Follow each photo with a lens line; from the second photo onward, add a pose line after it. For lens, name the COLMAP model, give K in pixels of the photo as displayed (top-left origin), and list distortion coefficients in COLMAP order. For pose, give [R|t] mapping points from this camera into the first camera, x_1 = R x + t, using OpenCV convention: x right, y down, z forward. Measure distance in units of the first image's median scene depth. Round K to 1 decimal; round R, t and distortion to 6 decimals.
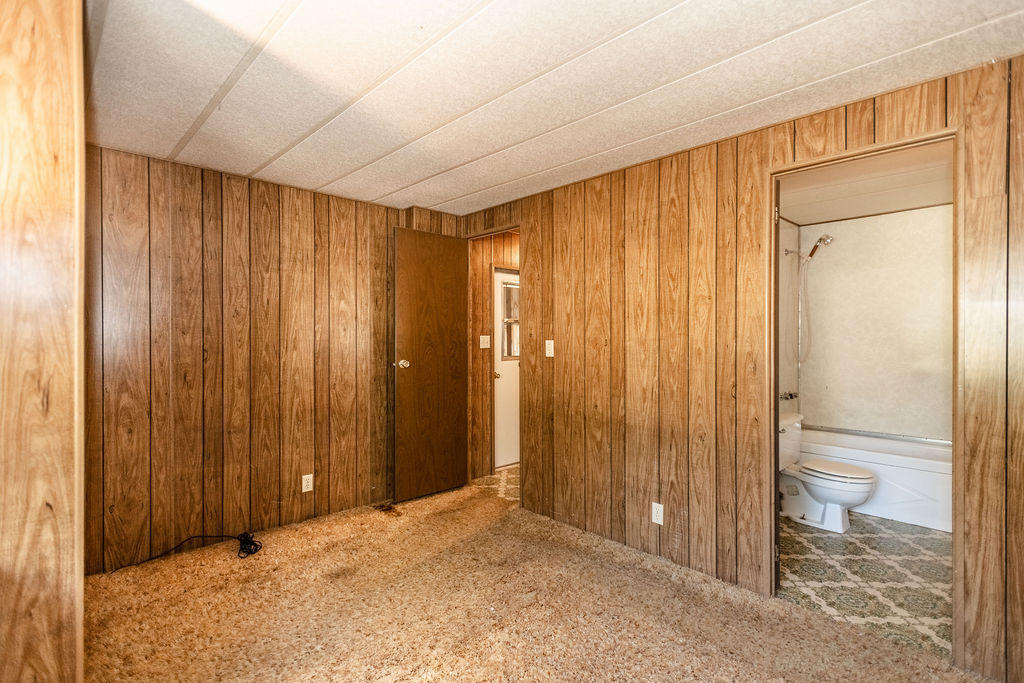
lens RADIAL K [[489.5, 0, 515.8], [0, 489.5, 338.3], [0, 0, 1]] dist [0.006714, 0.000520]
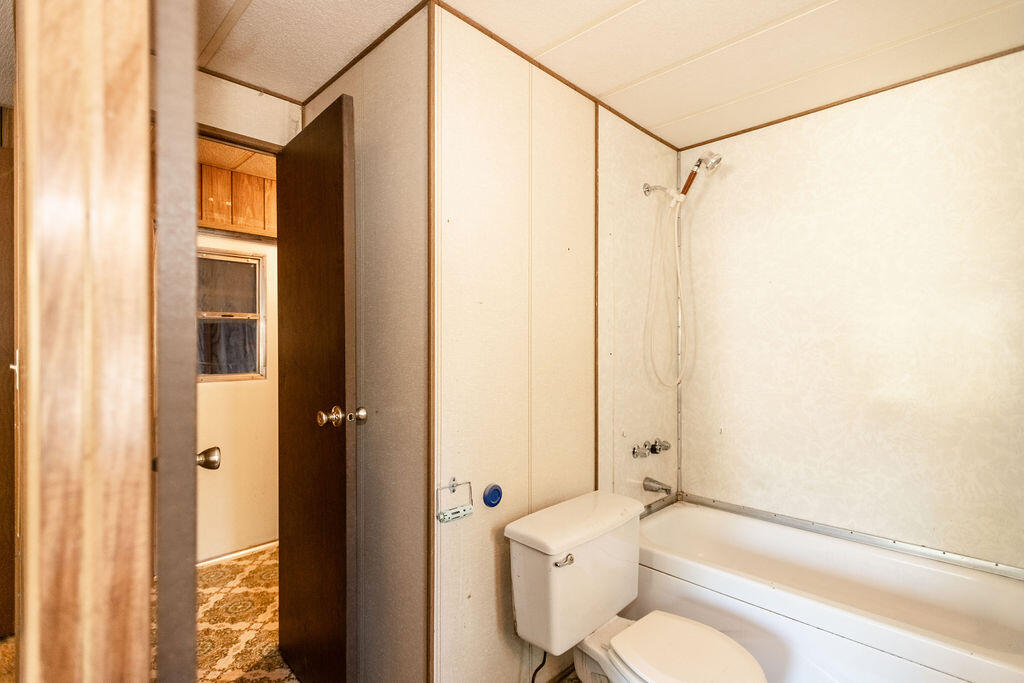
lens RADIAL K [[489.5, 0, 507.5], [0, 489.5, 344.4], [0, 0, 1]] dist [0.006714, 0.000520]
pose [[0.999857, 0.001884, 0.016833, 0.399330], [-0.001688, 0.999931, -0.011645, 0.007419], [-0.016853, 0.011615, 0.999791, 0.465024]]
